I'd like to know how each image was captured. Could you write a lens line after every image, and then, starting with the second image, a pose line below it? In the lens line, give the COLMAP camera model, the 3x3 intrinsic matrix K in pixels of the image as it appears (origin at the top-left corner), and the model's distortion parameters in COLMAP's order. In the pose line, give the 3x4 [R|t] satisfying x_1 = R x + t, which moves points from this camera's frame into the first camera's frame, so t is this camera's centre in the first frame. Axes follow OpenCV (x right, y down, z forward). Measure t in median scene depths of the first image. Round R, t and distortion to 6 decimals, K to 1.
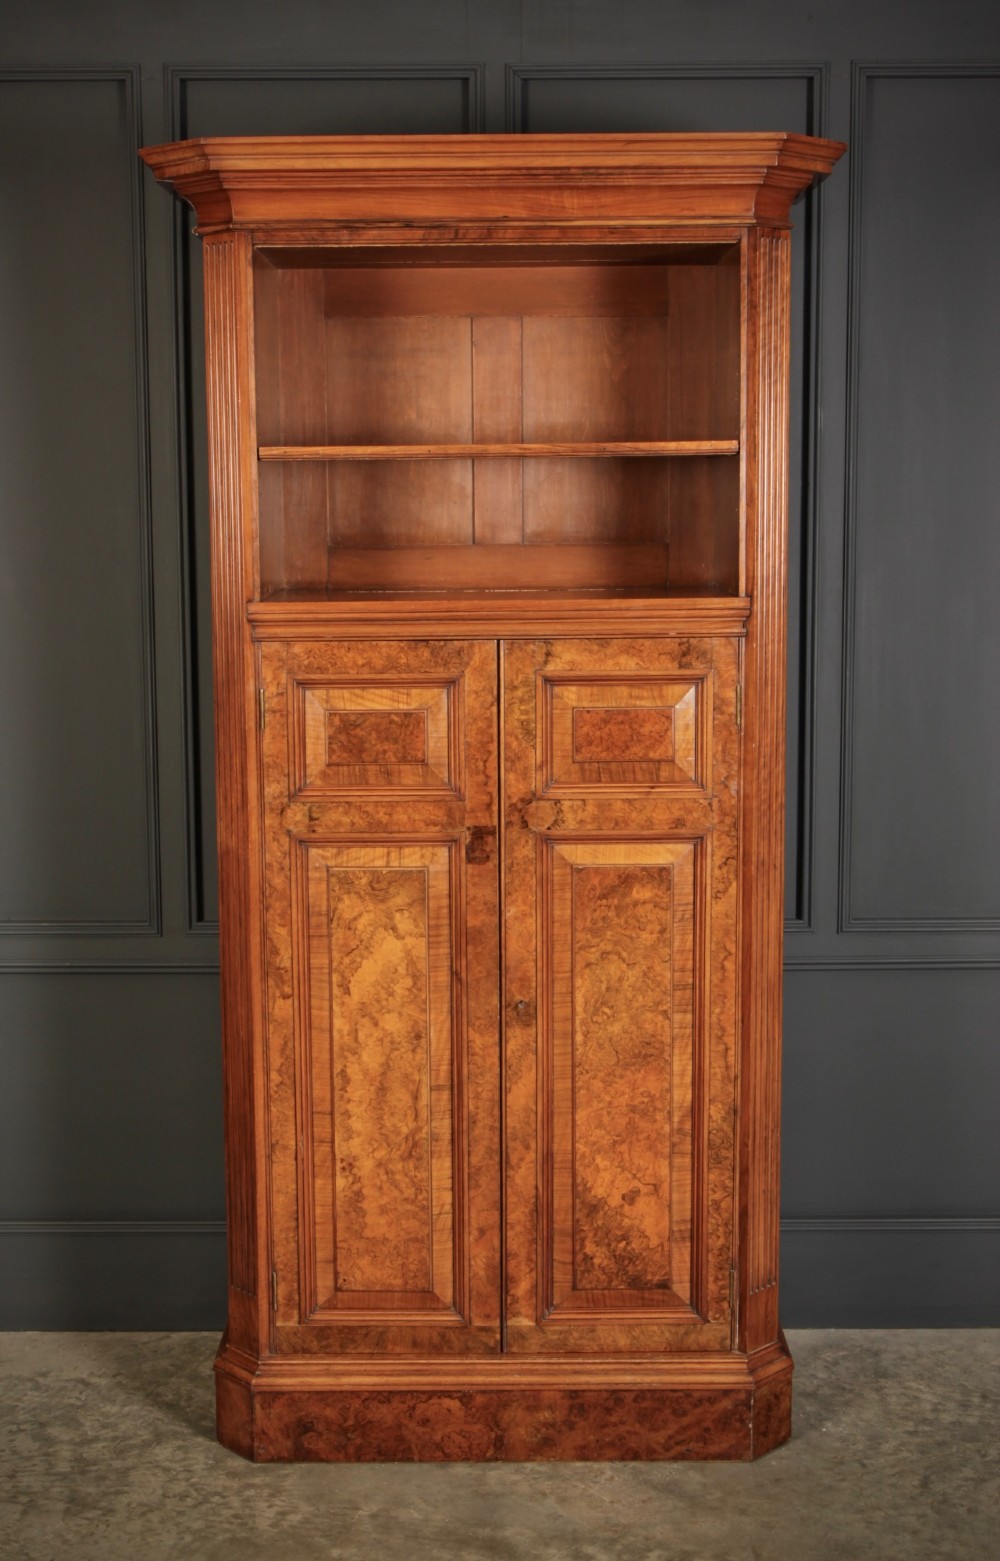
lens RADIAL K [[2075.2, 0, 482.1], [0, 2075.2, 744.2], [0, 0, 1]] dist [-0.036424, 0.080350]
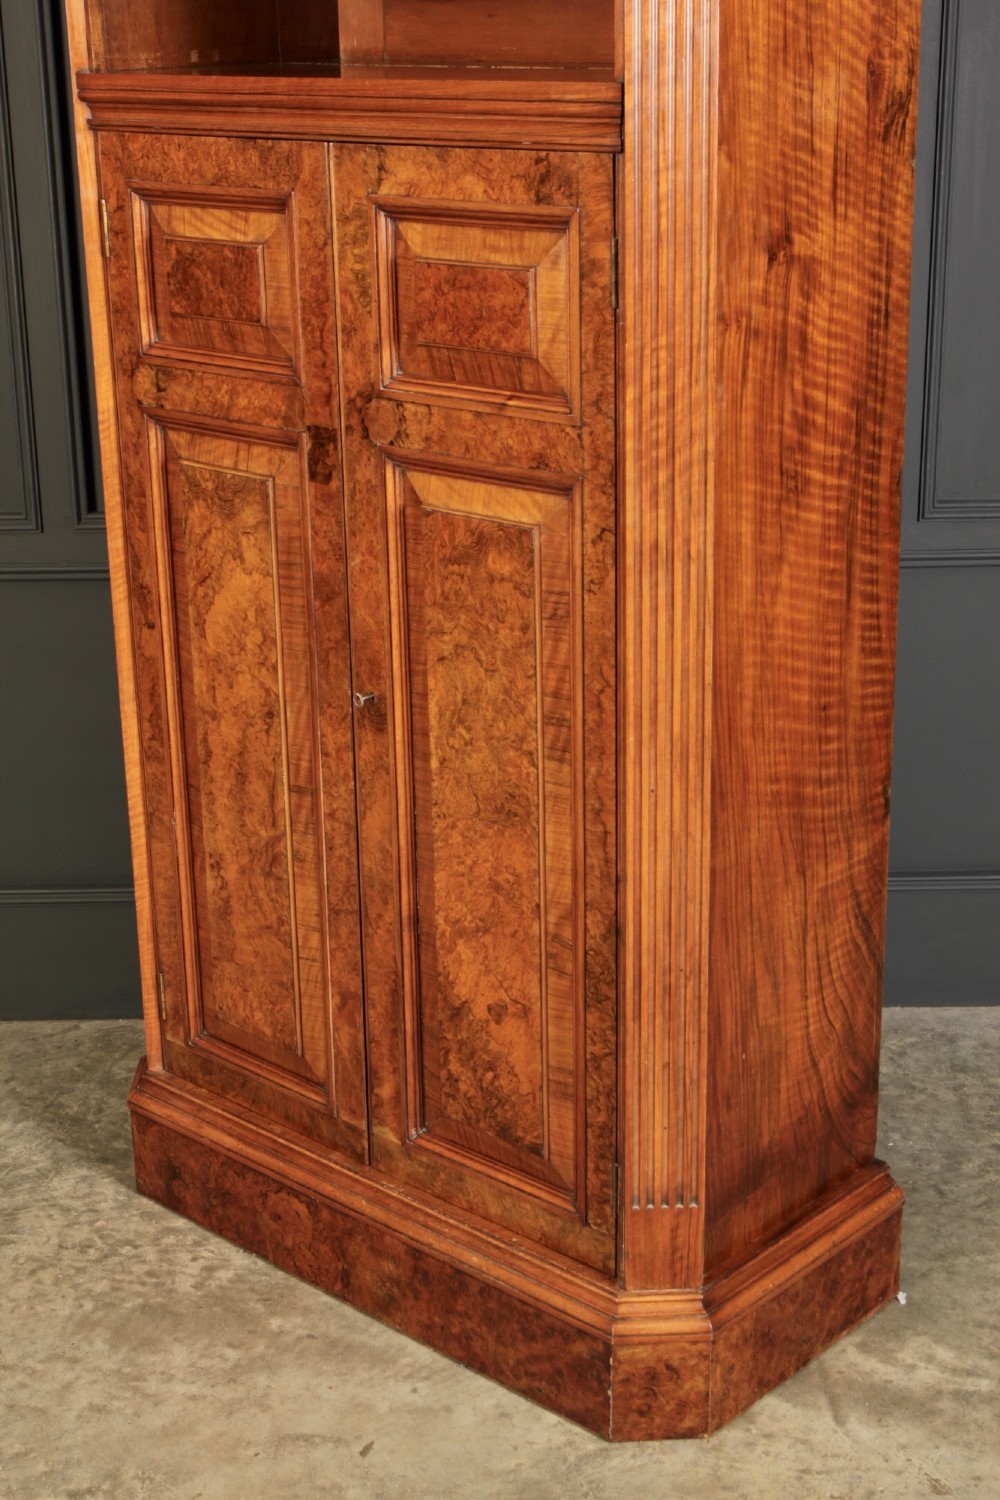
lens RADIAL K [[2254.8, 0, 500.0], [0, 2254.8, 750.0], [0, 0, 1]] dist [-0.015932, 0.101070]
pose [[0.742821, 0.212010, -0.635035, 0.523408], [-0.075052, 0.968926, 0.235691, -0.035345], [0.665270, -0.127416, 0.735650, 0.483118]]
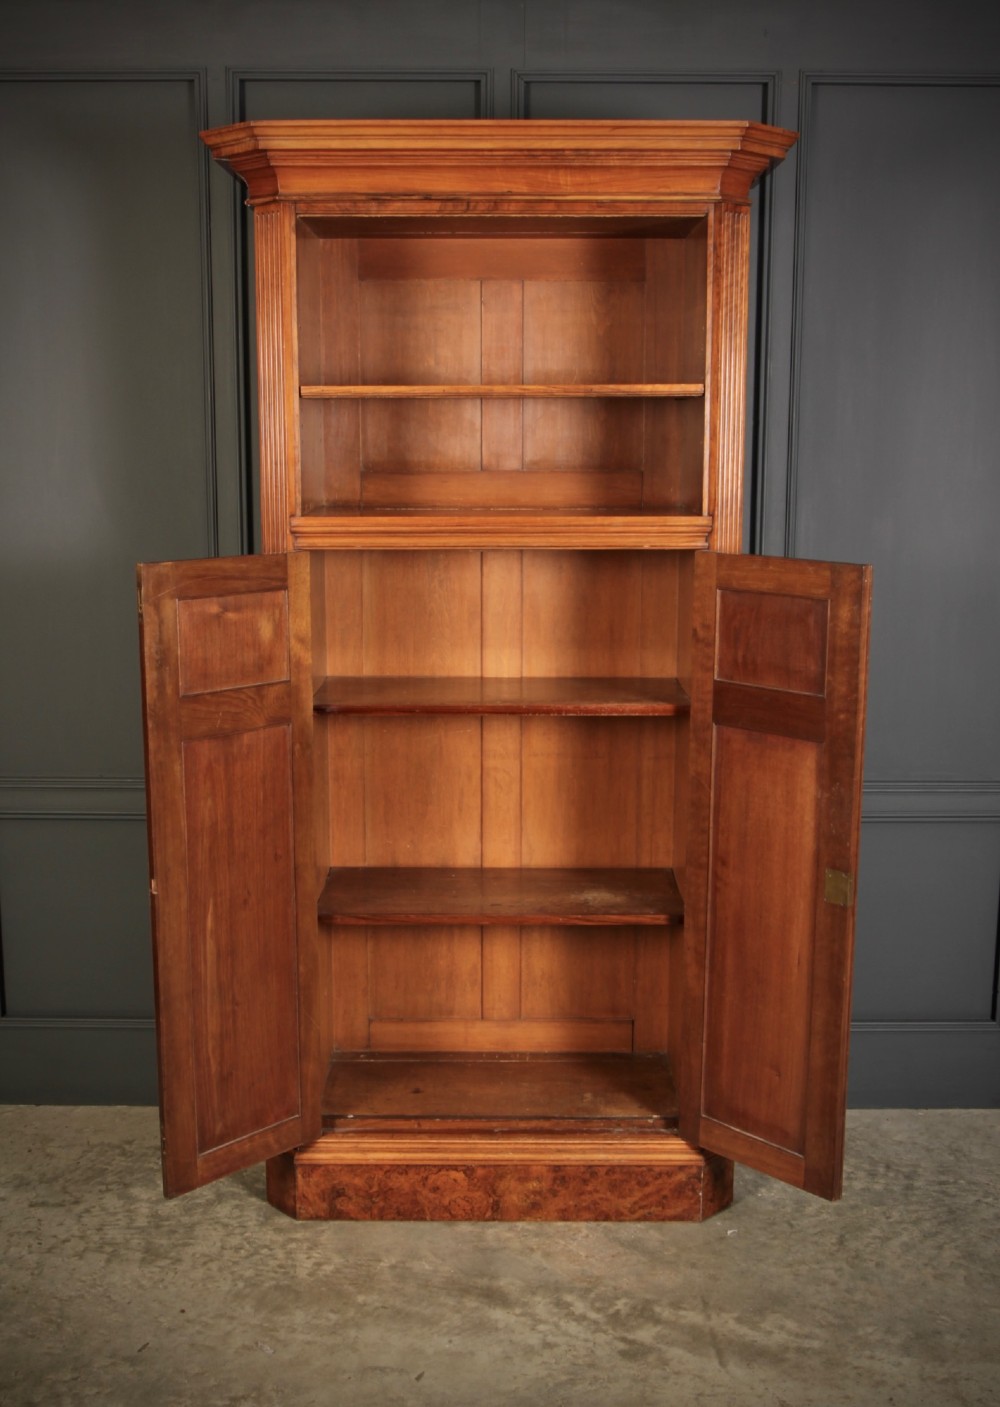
lens RADIAL K [[1560.2, 0, 500.0], [0, 1560.2, 703.5], [0, 0, 1]] dist [-0.067805, 0.052033]
pose [[0.999954, 0.008471, 0.004556, 0.004047], [-0.008682, 0.998791, 0.048389, -0.005294], [-0.004141, -0.048427, 0.998818, 0.096608]]
